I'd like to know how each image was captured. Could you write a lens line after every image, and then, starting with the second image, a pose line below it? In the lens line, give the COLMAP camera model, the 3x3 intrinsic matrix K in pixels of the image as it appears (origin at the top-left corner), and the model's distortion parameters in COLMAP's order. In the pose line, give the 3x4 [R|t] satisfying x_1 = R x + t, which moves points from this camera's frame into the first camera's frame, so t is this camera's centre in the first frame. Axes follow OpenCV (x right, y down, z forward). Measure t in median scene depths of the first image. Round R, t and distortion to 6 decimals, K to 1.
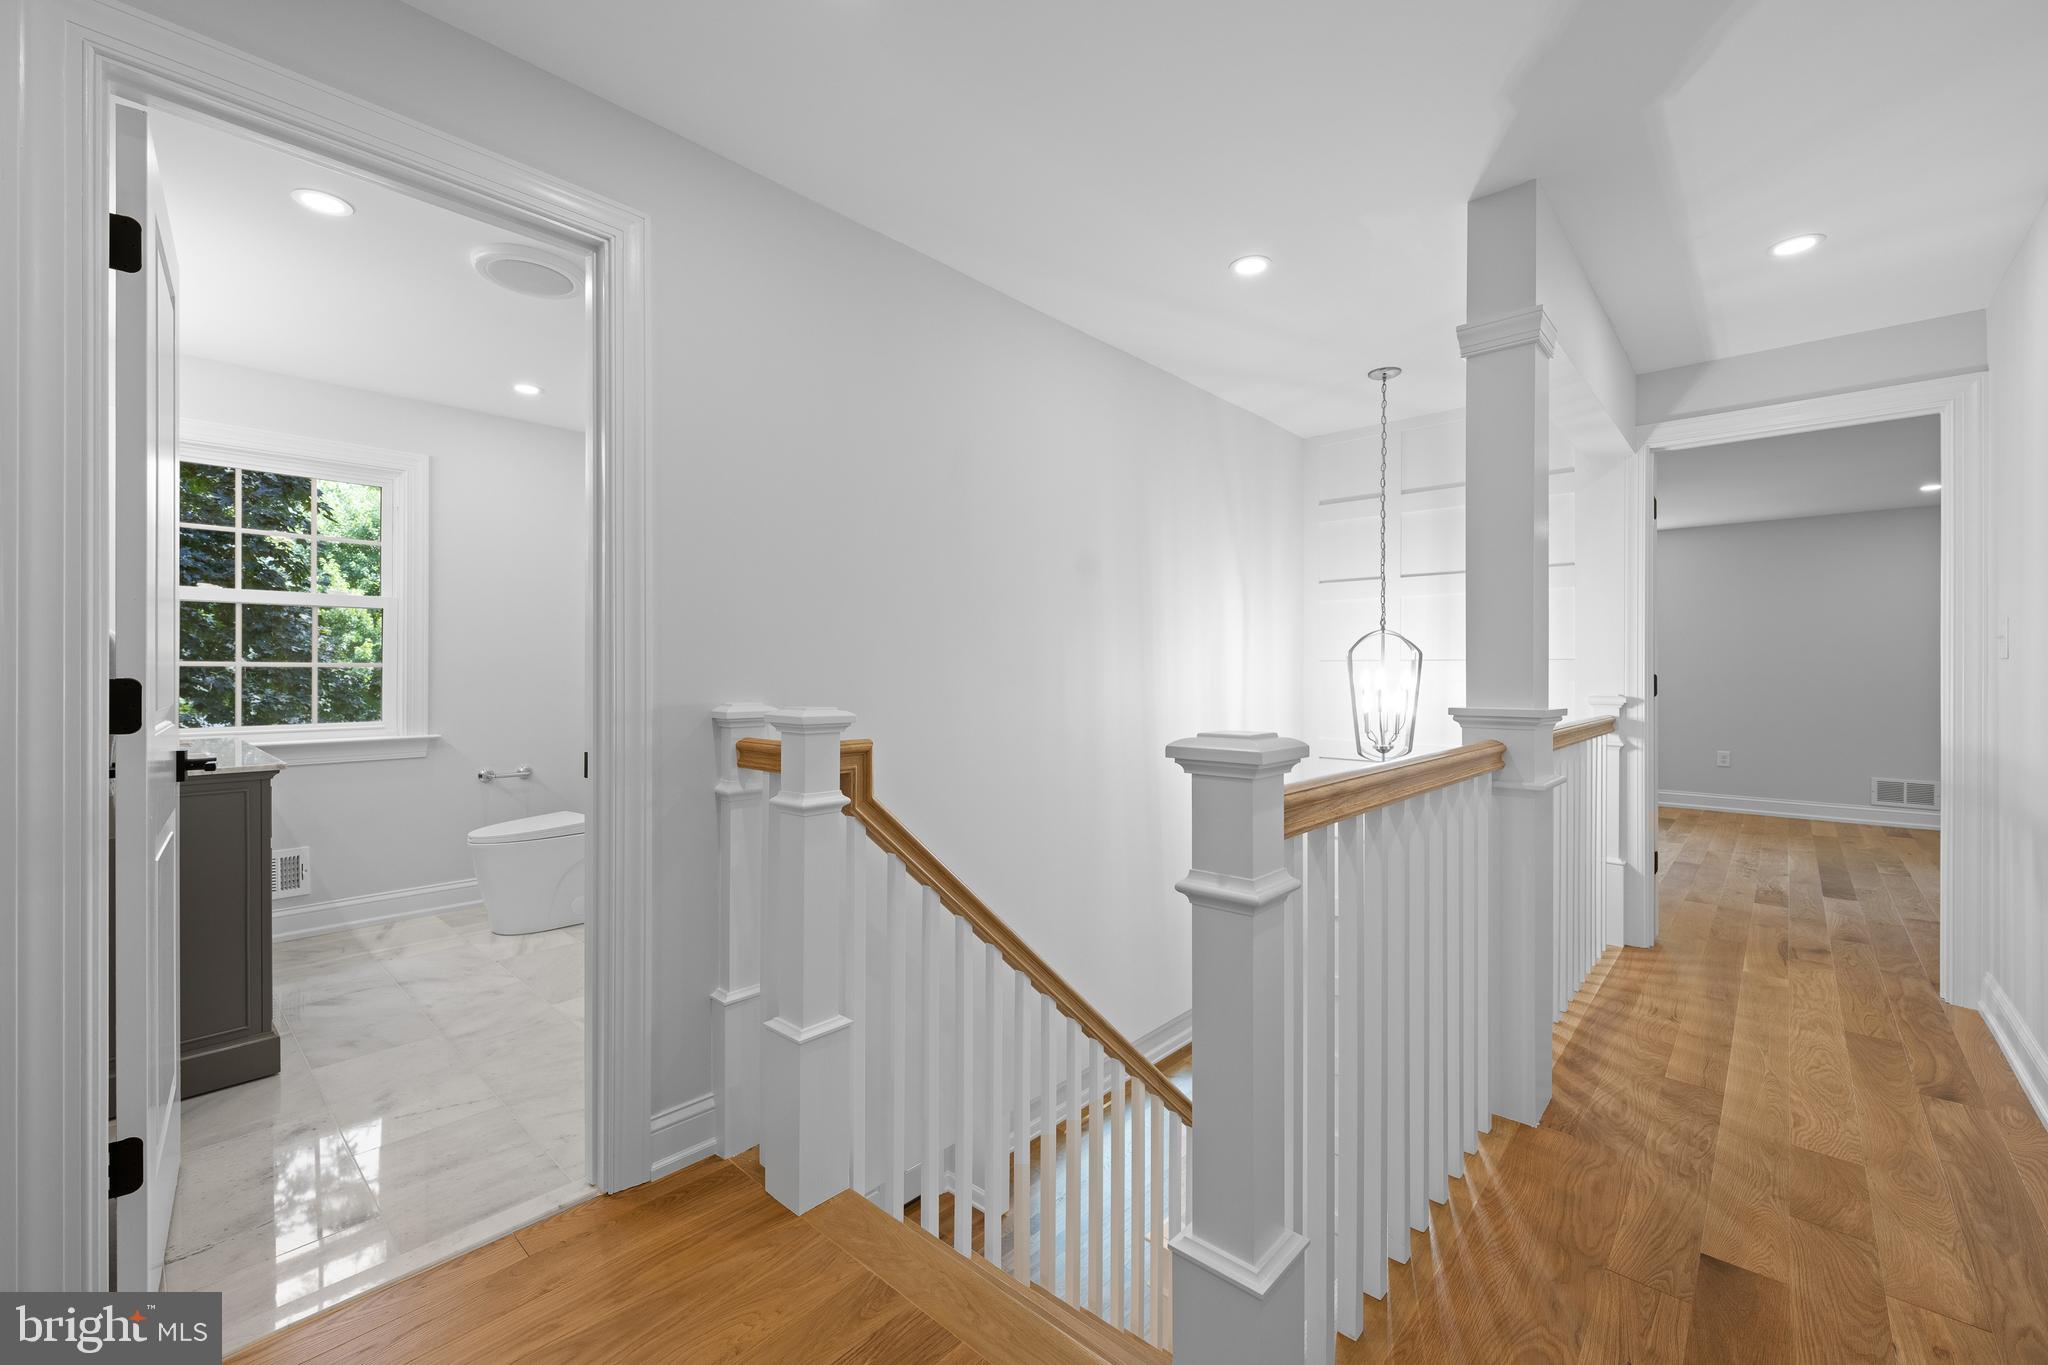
lens RADIAL K [[828.2, 0, 1017.3], [0, 828.2, 676.6], [0, 0, 1]] dist [-0.002072, 0.000786]
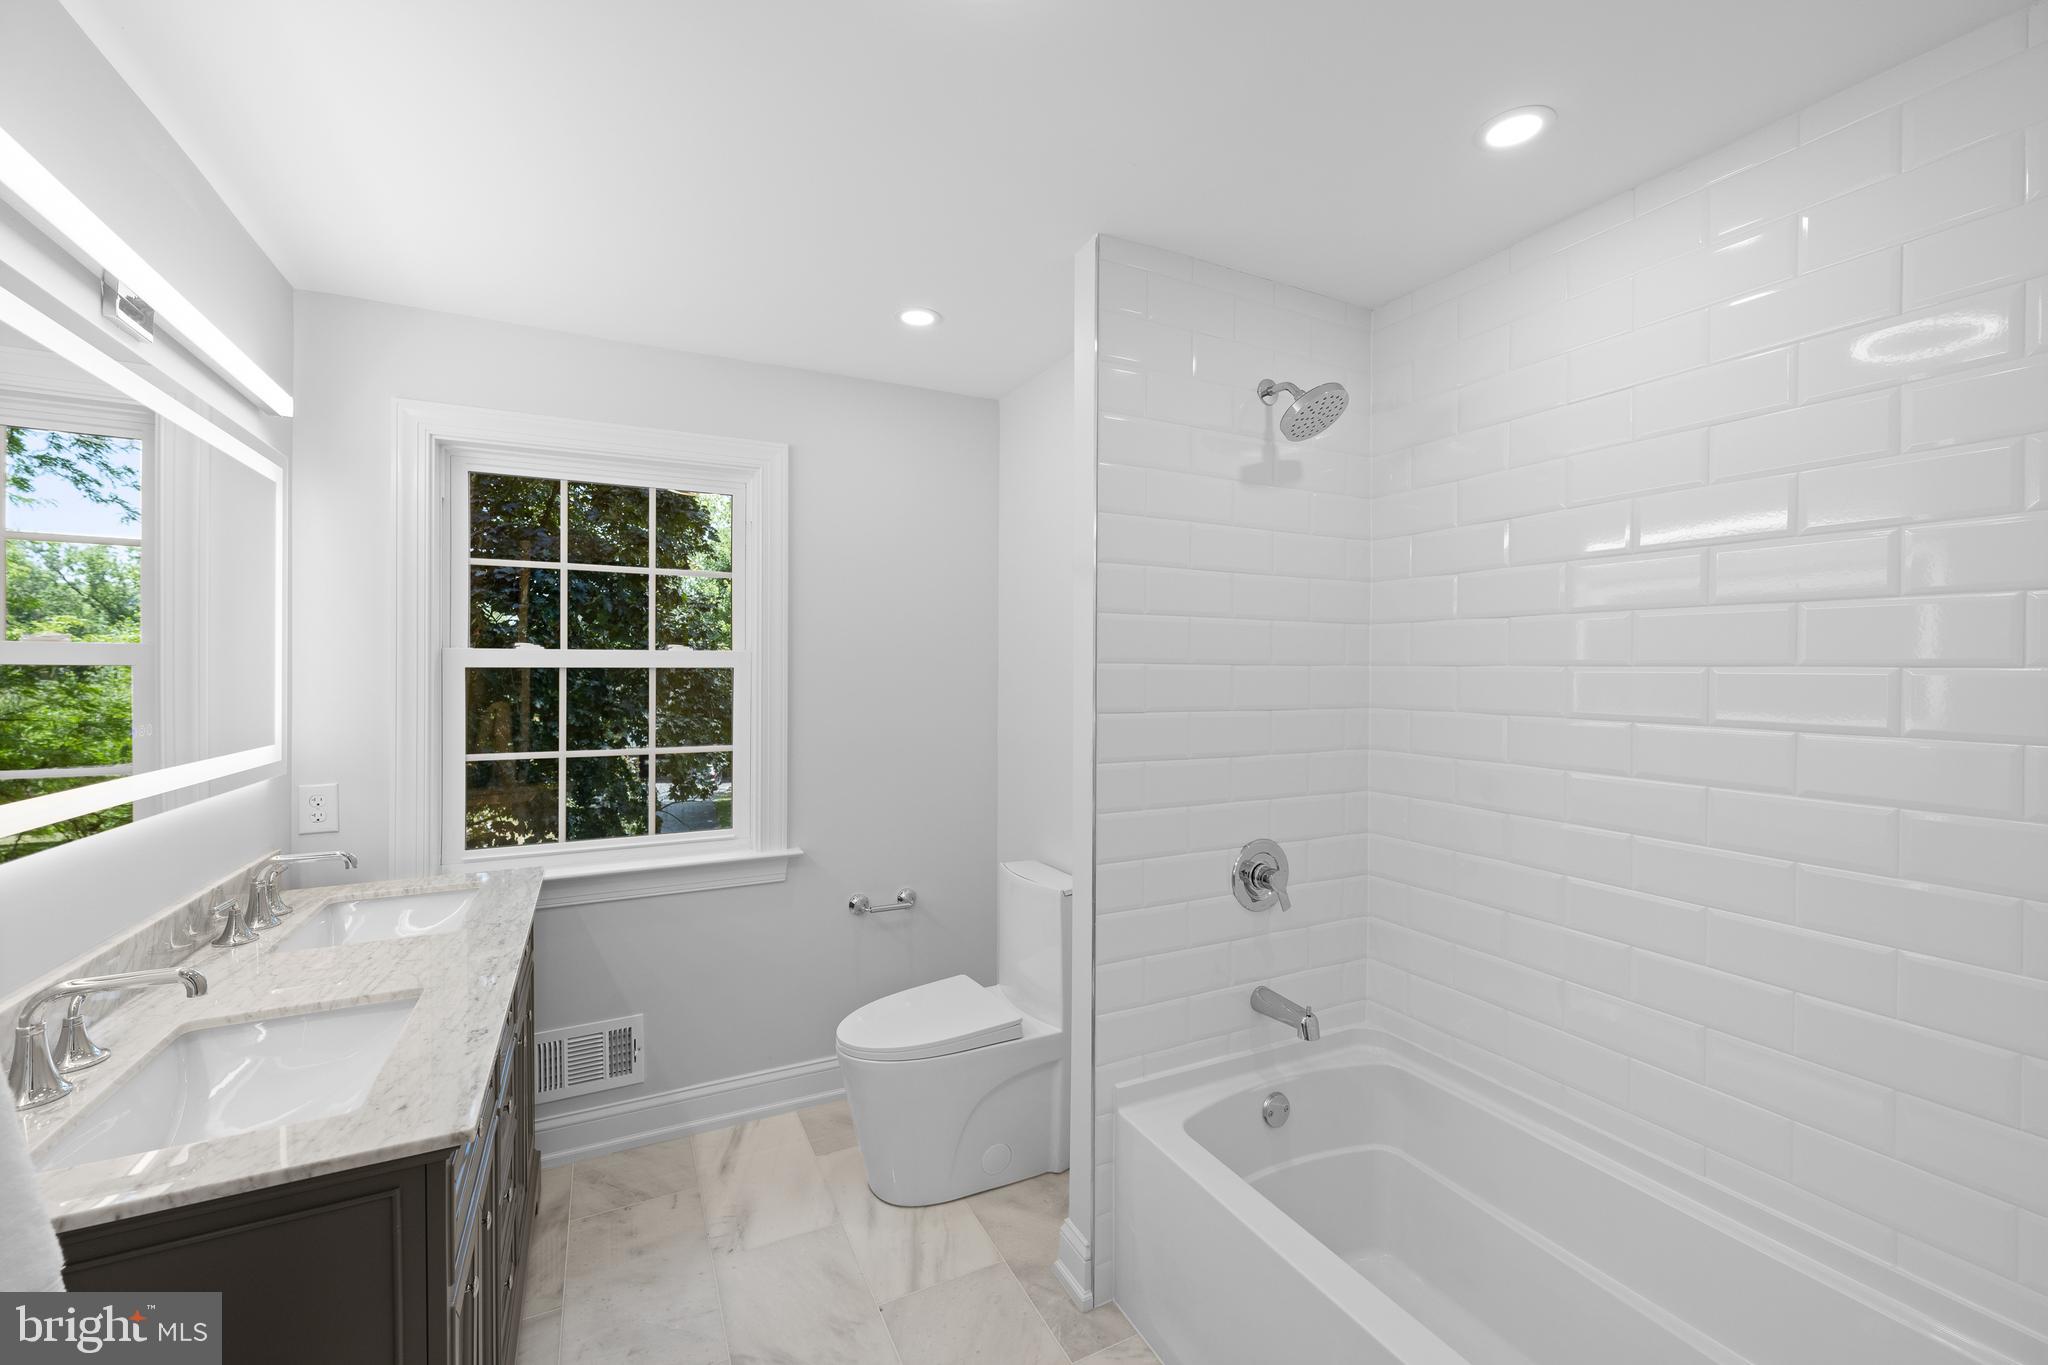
lens RADIAL K [[828.2, 0, 1021.5], [0, 828.2, 675.0], [0, 0, 1]] dist [-0.002072, 0.000786]
pose [[0.934571, 0.003822, -0.355756, -0.311829], [-0.001967, 0.999983, 0.005576, -0.087445], [0.355771, -0.004511, 0.934562, 0.465873]]
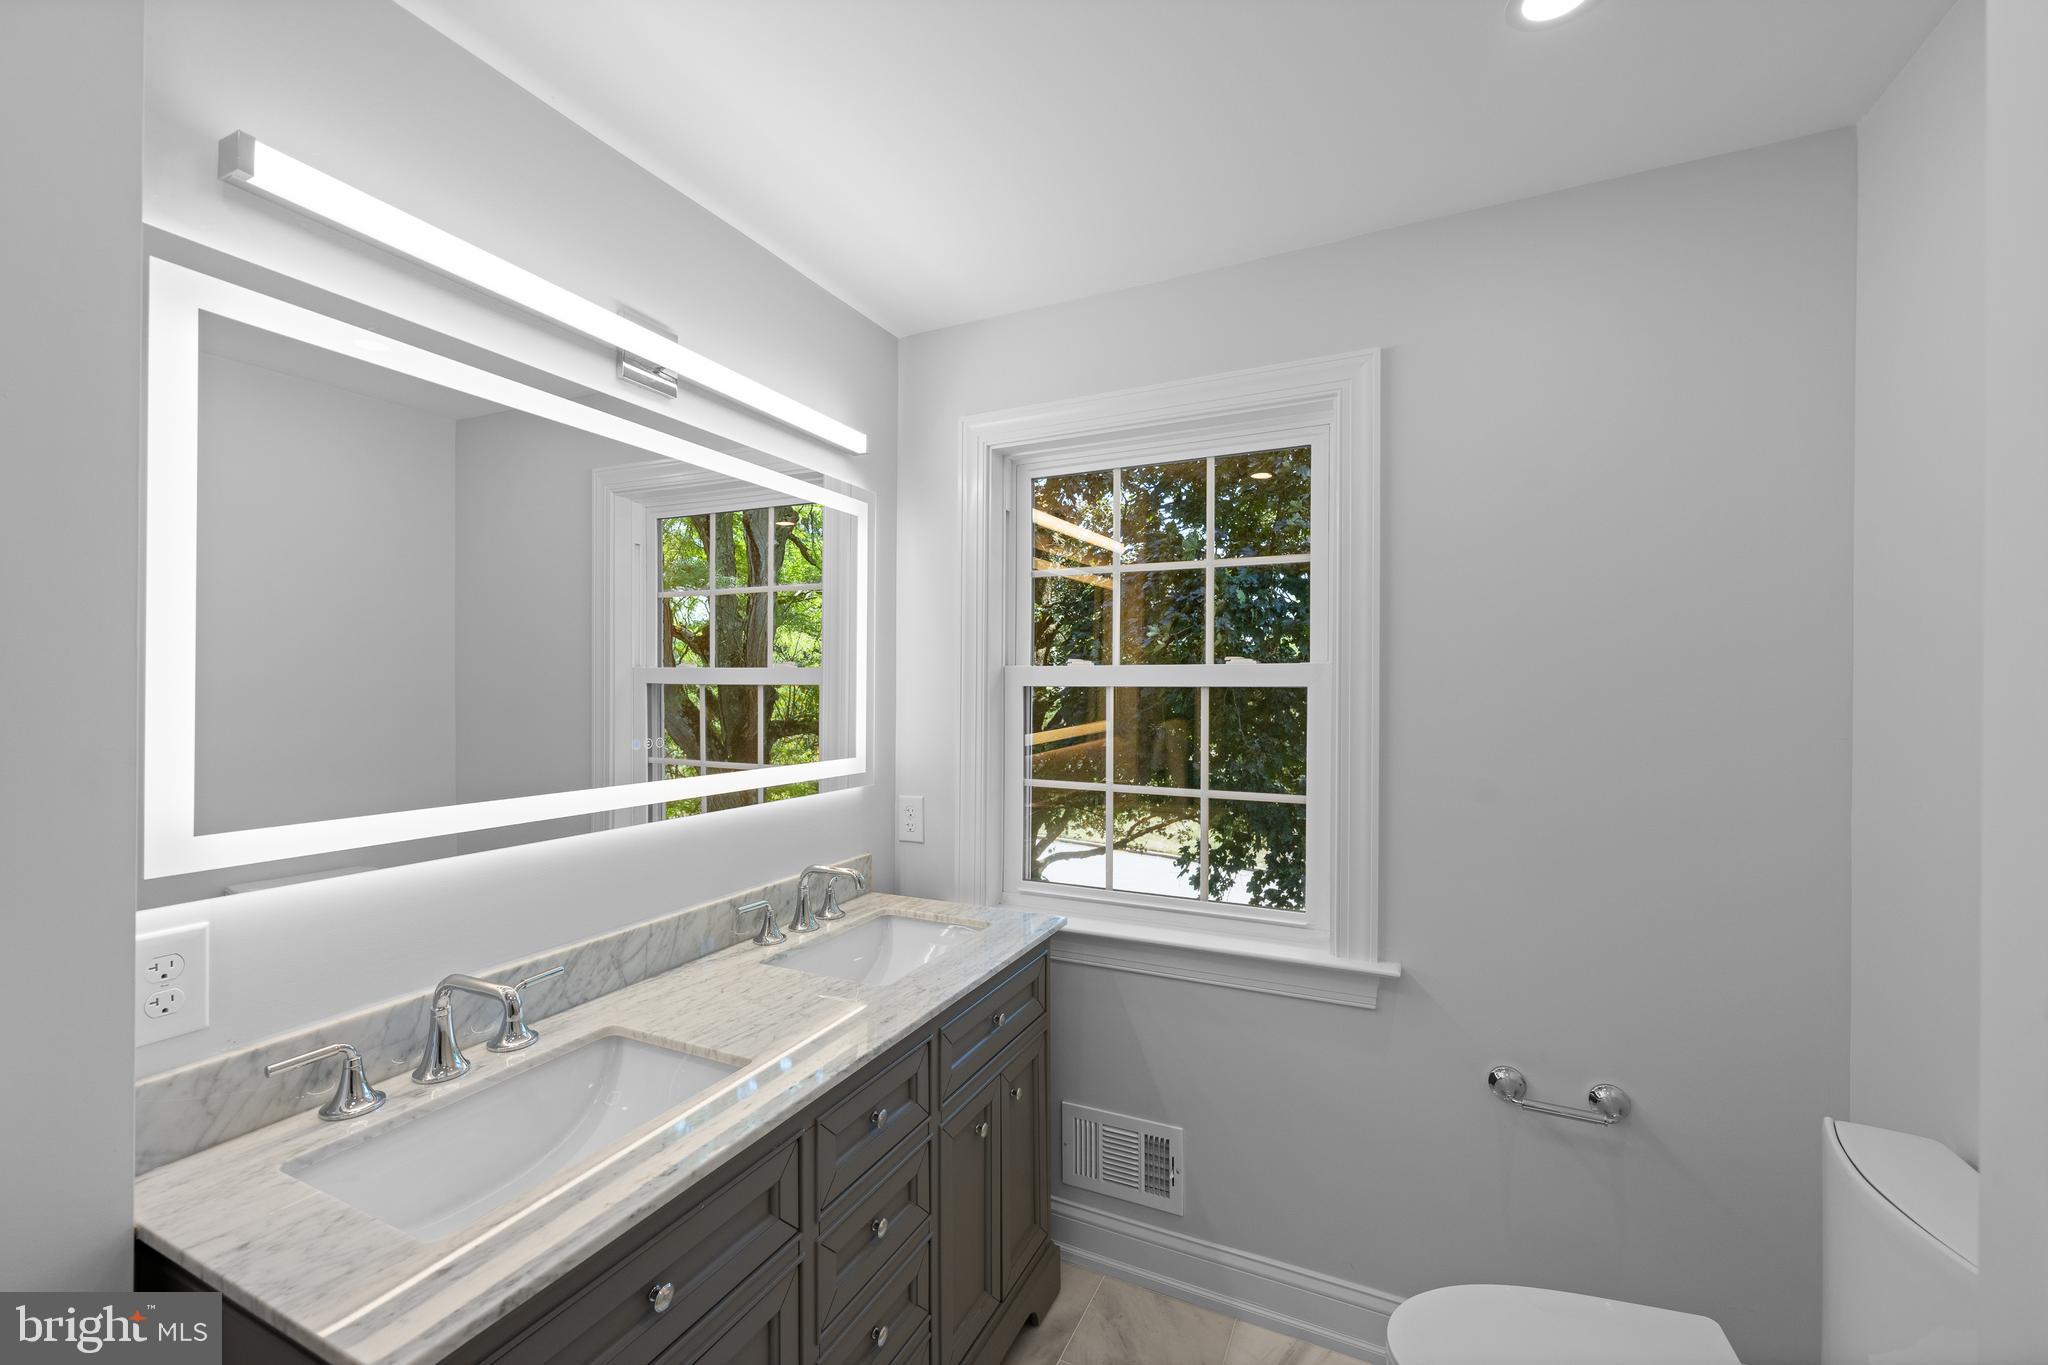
lens RADIAL K [[828.2, 0, 1016.0], [0, 828.2, 687.5], [0, 0, 1]] dist [-0.002072, 0.000786]
pose [[0.283344, 0.003325, -0.959013, -0.365594], [-0.003550, 0.999991, 0.002418, -0.089748], [0.959012, 0.002719, 0.283353, 0.746282]]
